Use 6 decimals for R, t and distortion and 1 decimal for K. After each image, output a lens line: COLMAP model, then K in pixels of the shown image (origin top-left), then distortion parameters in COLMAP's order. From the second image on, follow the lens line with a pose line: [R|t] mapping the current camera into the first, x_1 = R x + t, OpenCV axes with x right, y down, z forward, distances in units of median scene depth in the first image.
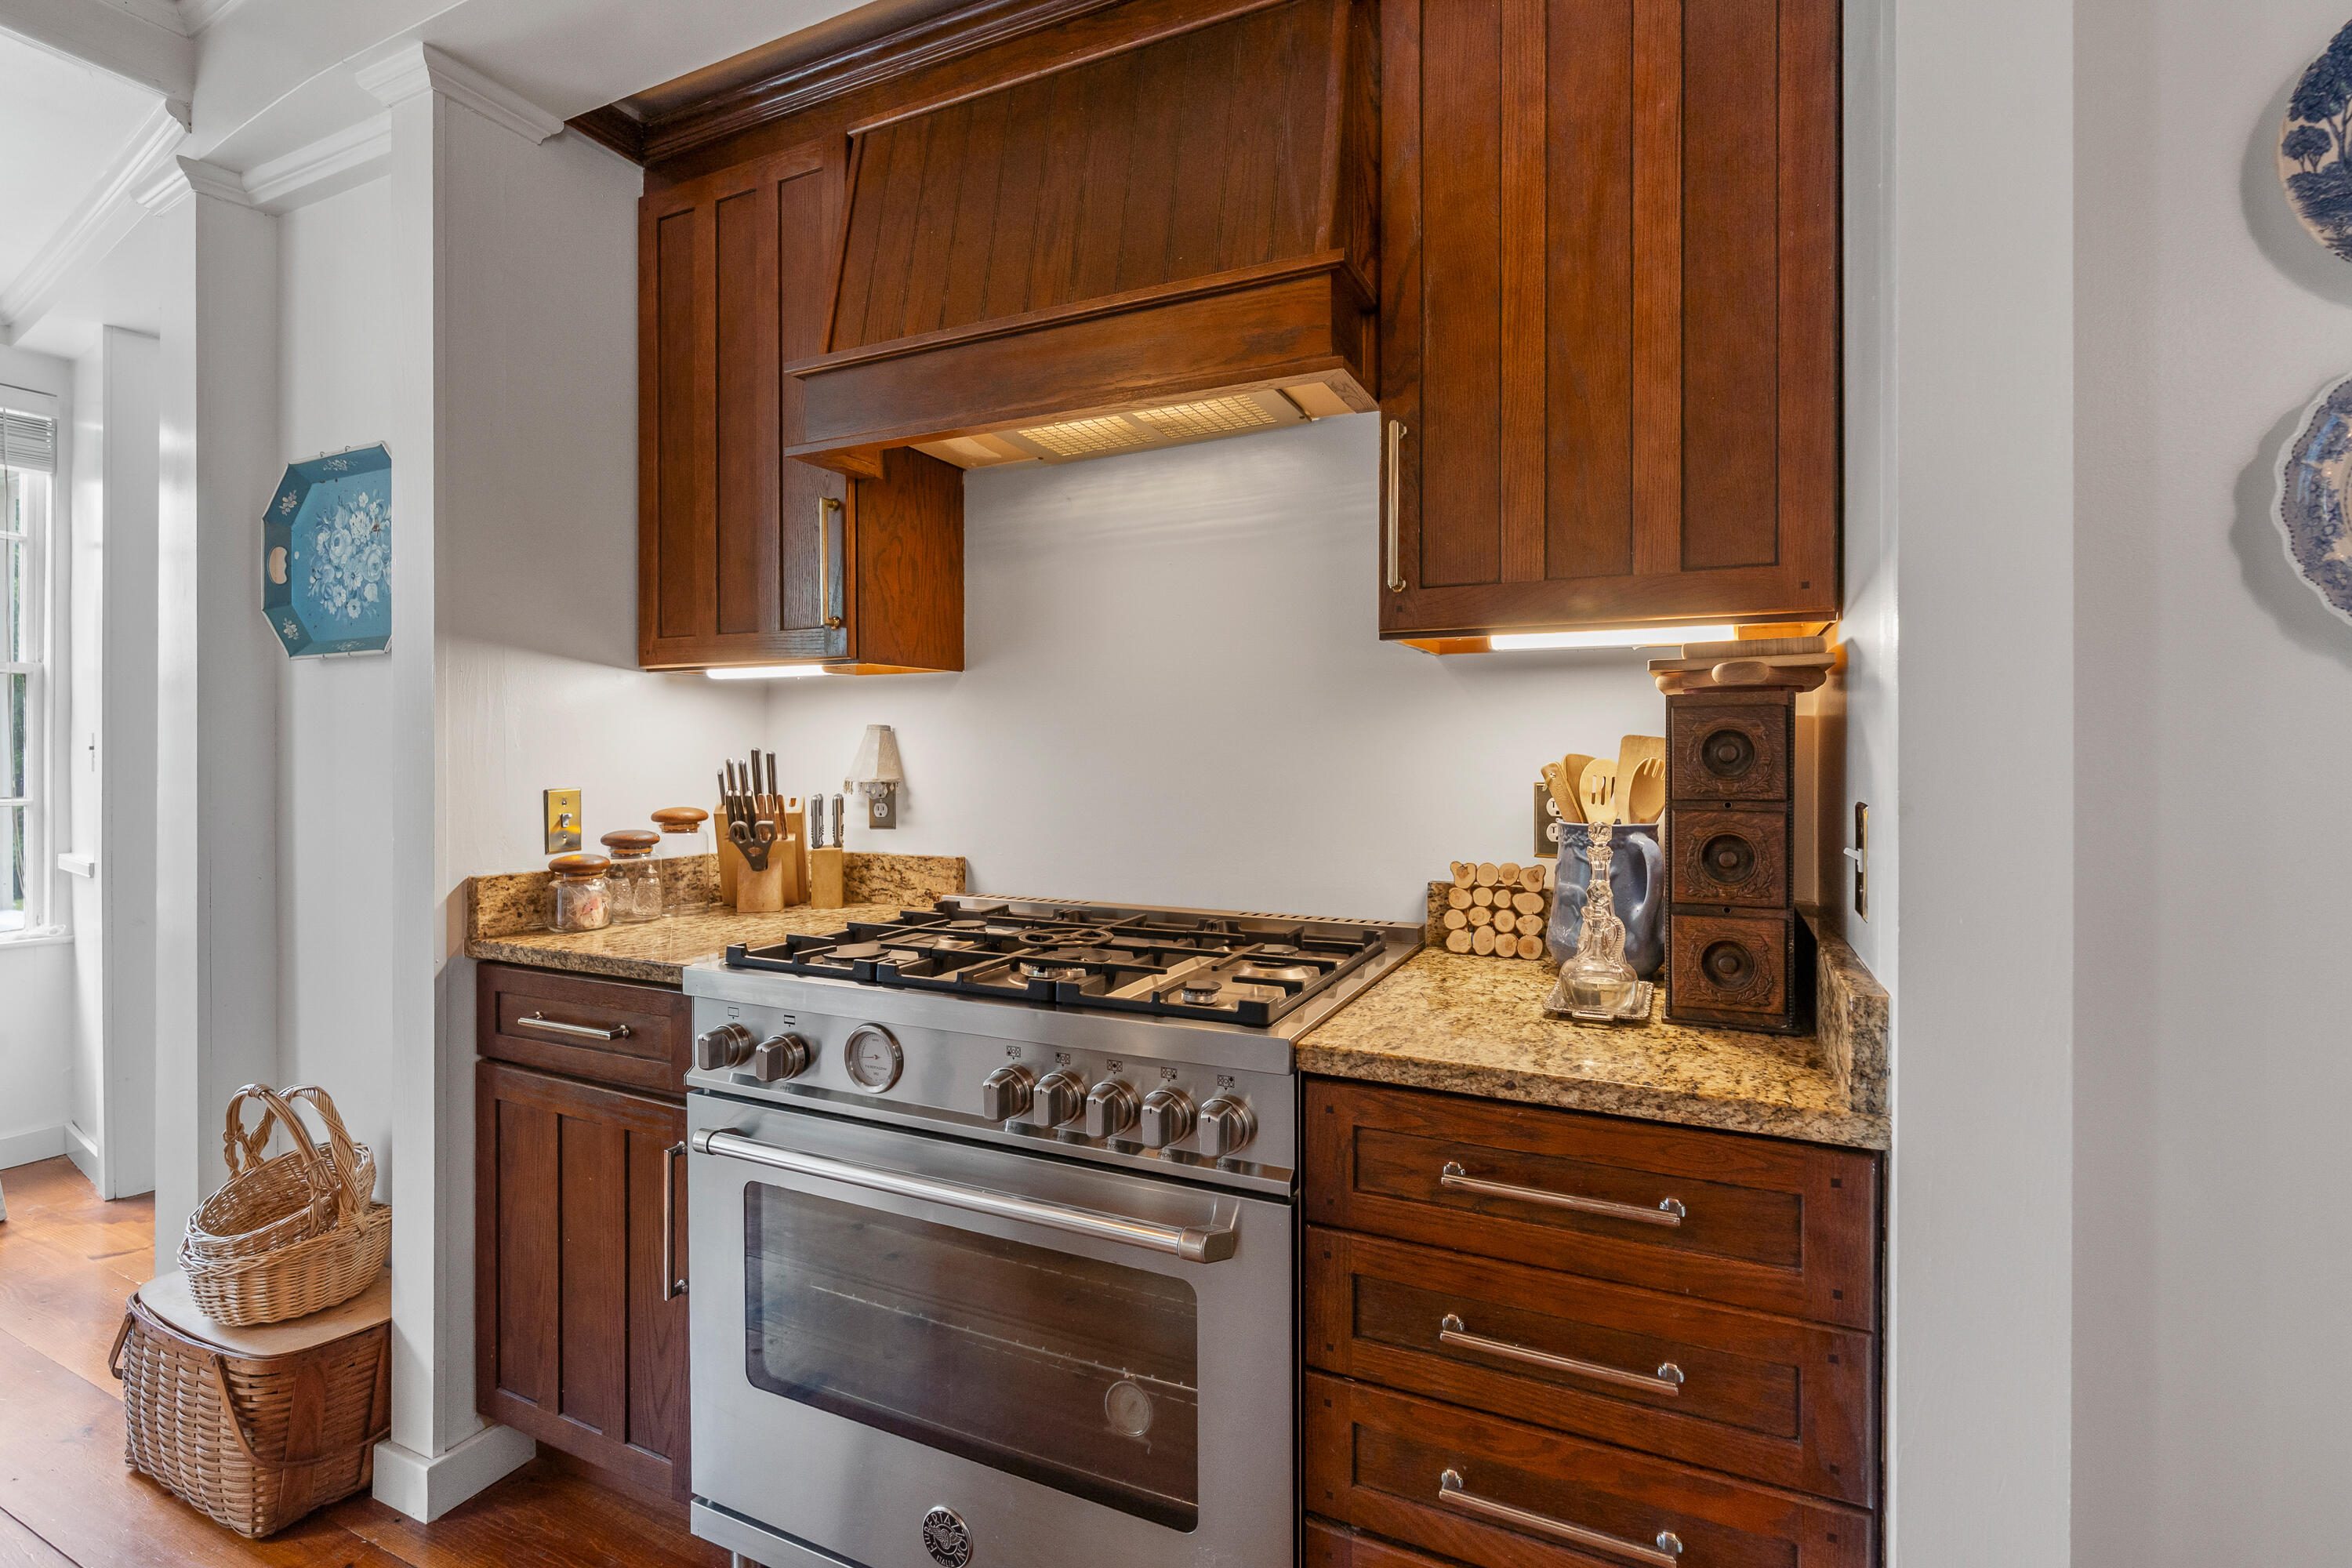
lens RADIAL K [[1082.2, 0, 1189.7], [0, 1082.2, 750.9], [0, 0, 1]] dist [-0.003551, 0.002007]
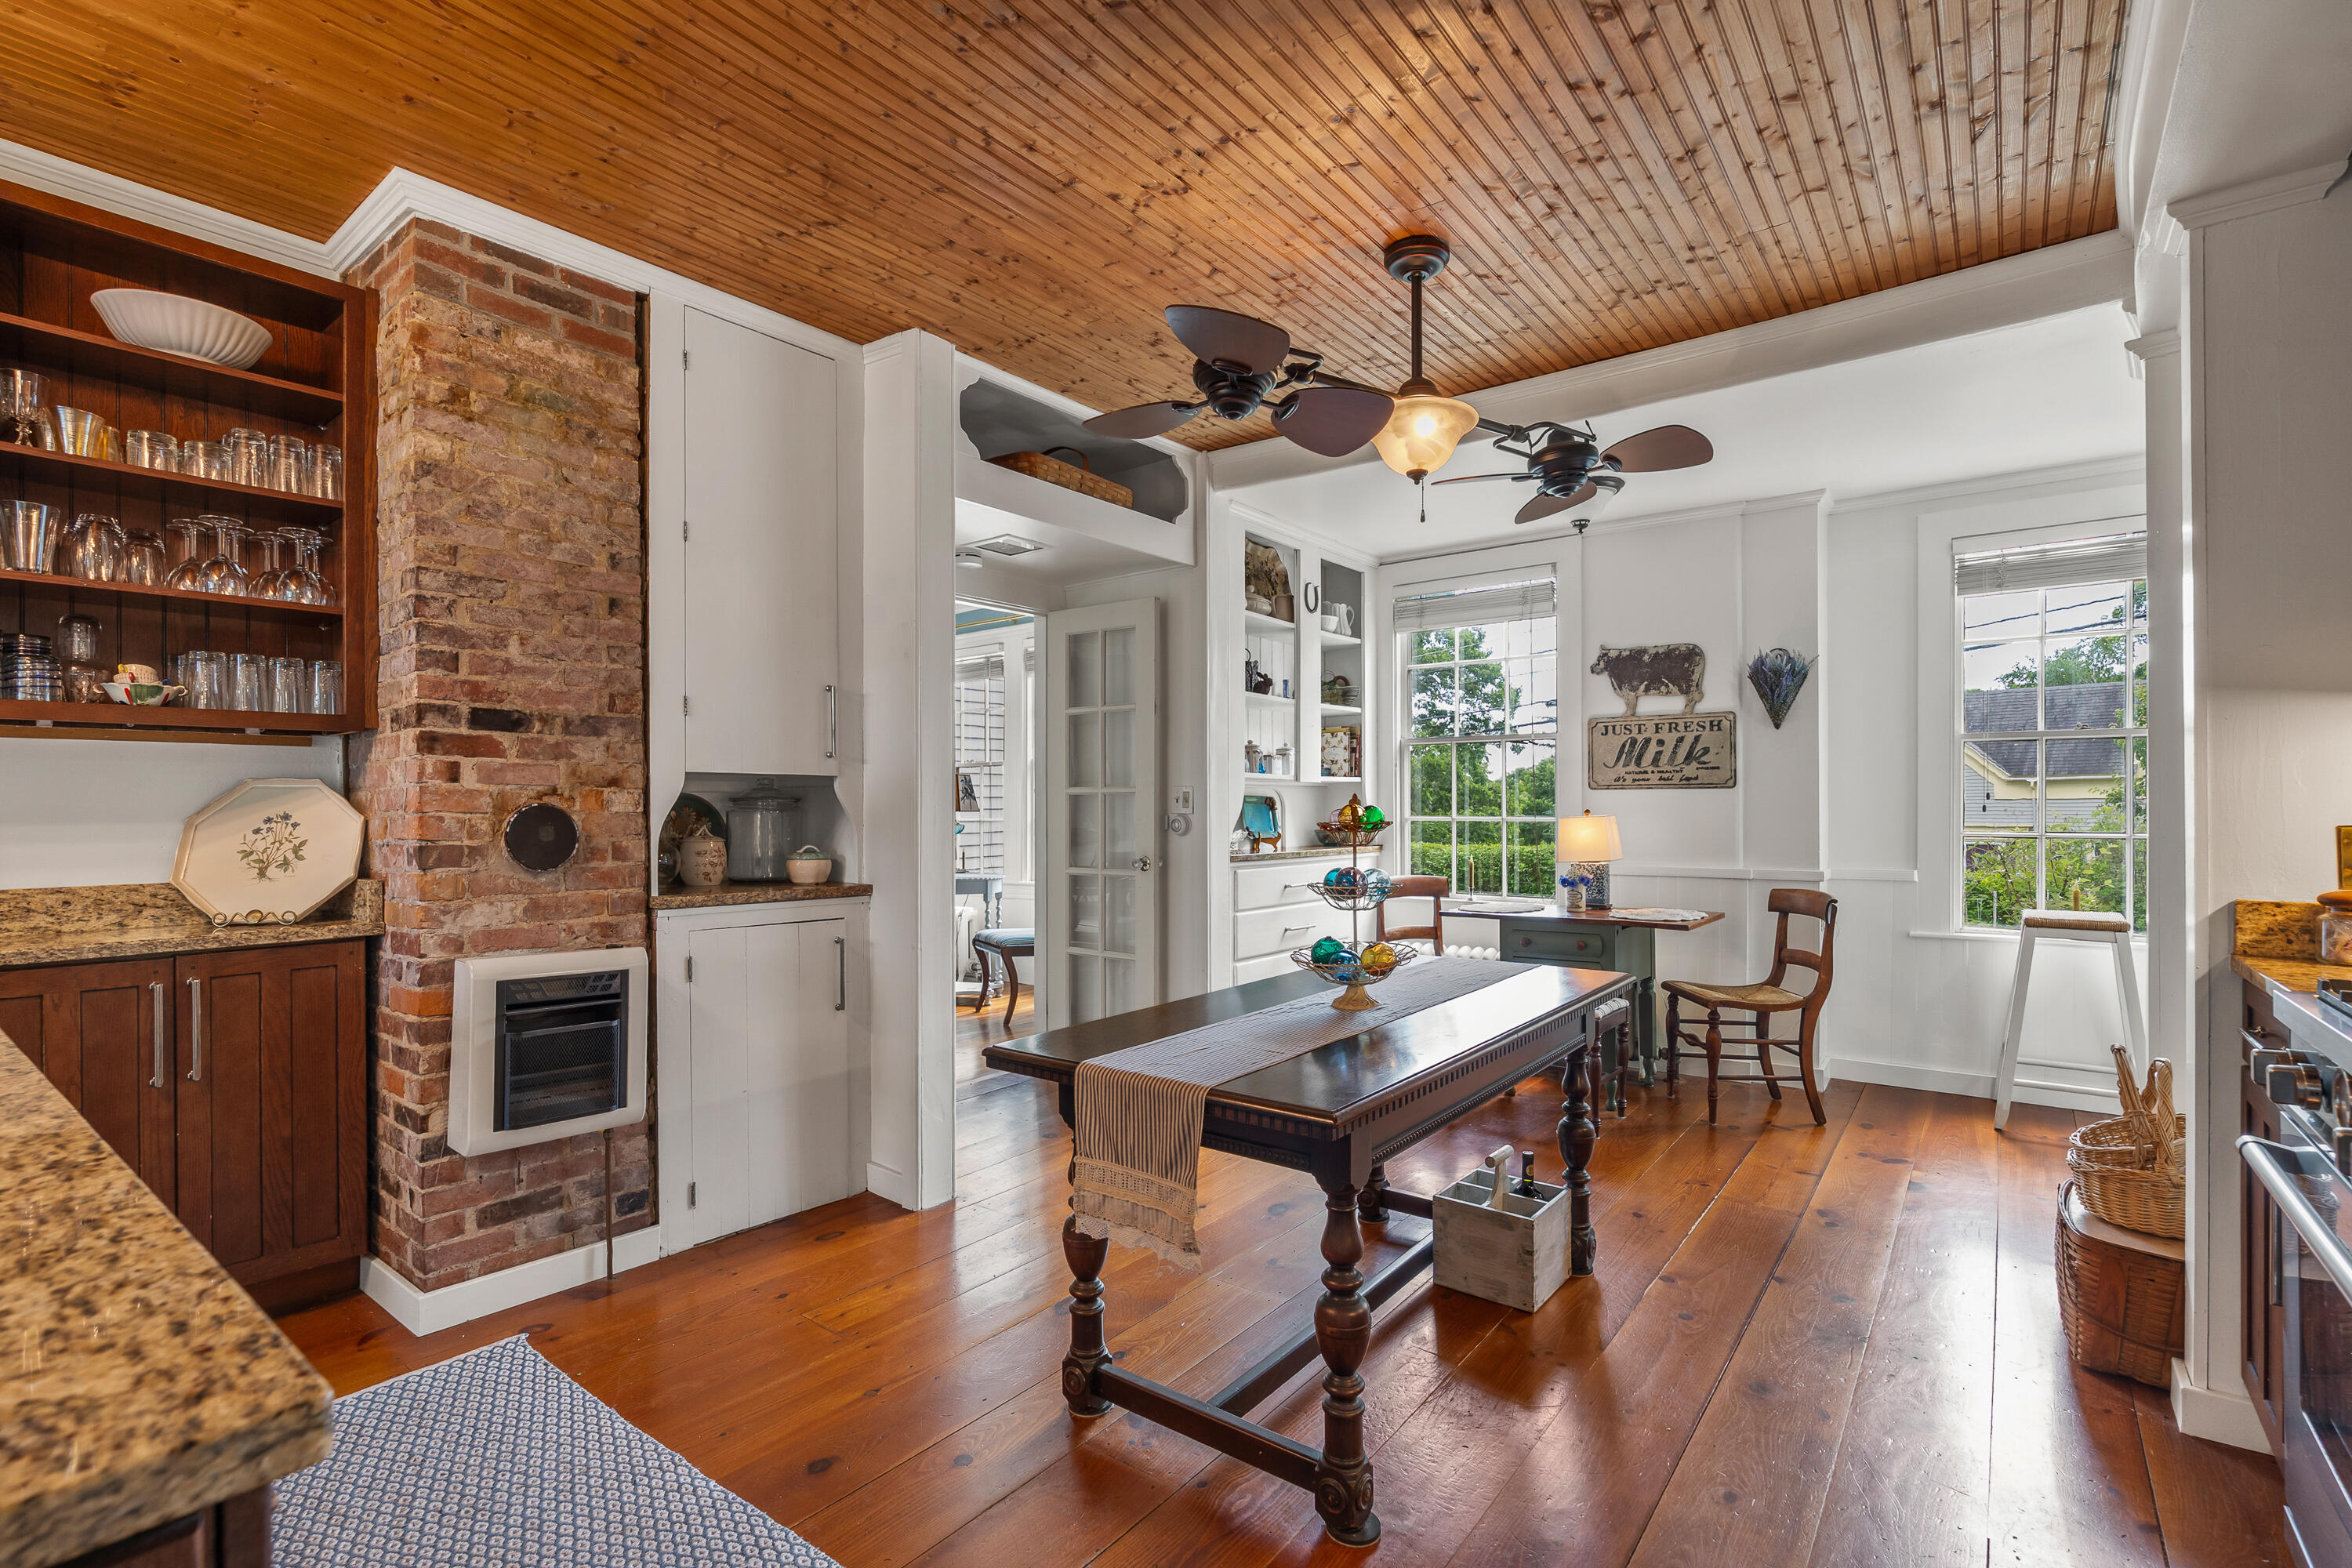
lens RADIAL K [[1082.2, 0, 1172.4], [0, 1082.2, 806.9], [0, 0, 1]] dist [-0.003551, 0.002007]
pose [[-0.216109, 0.001834, -0.976368, 0.668071], [0.002763, 0.999995, 0.001267, 0.014838], [0.976365, -0.002424, -0.216113, 0.157428]]
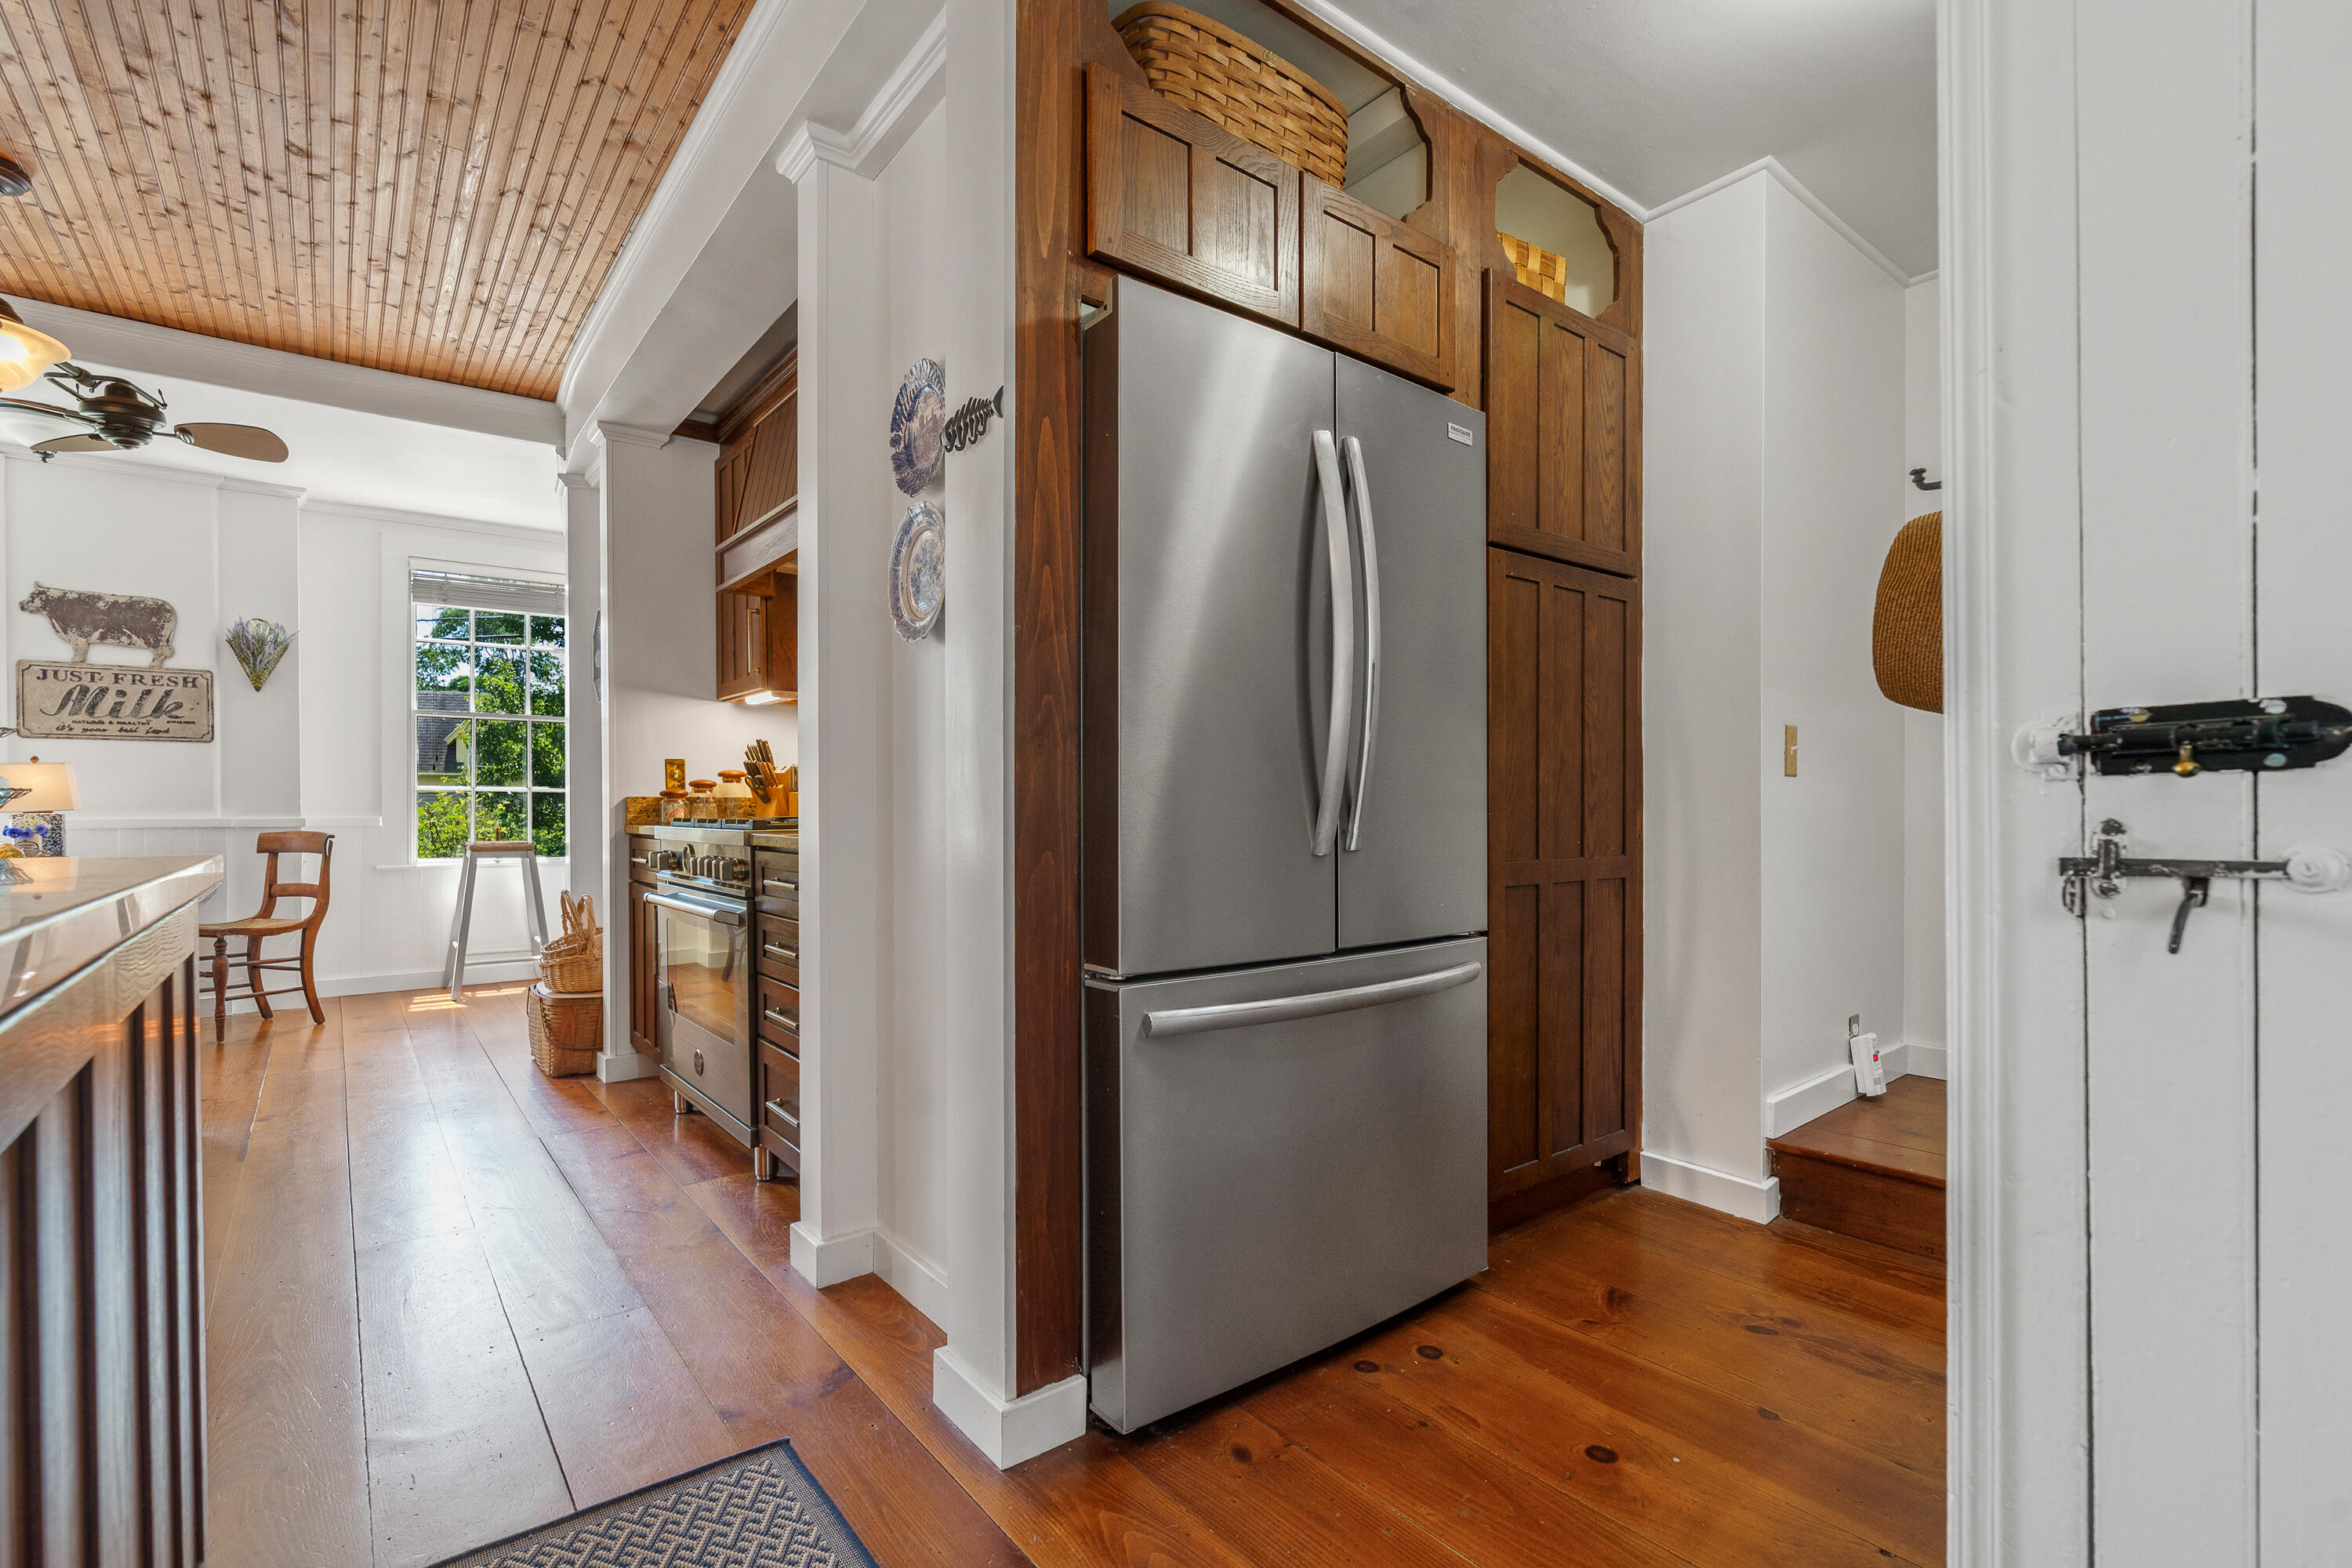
lens RADIAL K [[1082.2, 0, 1183.4], [0, 1082.2, 817.4], [0, 0, 1]] dist [-0.003551, 0.002007]
pose [[0.896230, 0.004841, -0.443563, 1.281211], [-0.000468, 0.999950, 0.009968, 0.134648], [0.443589, -0.008726, 0.896188, -0.443385]]
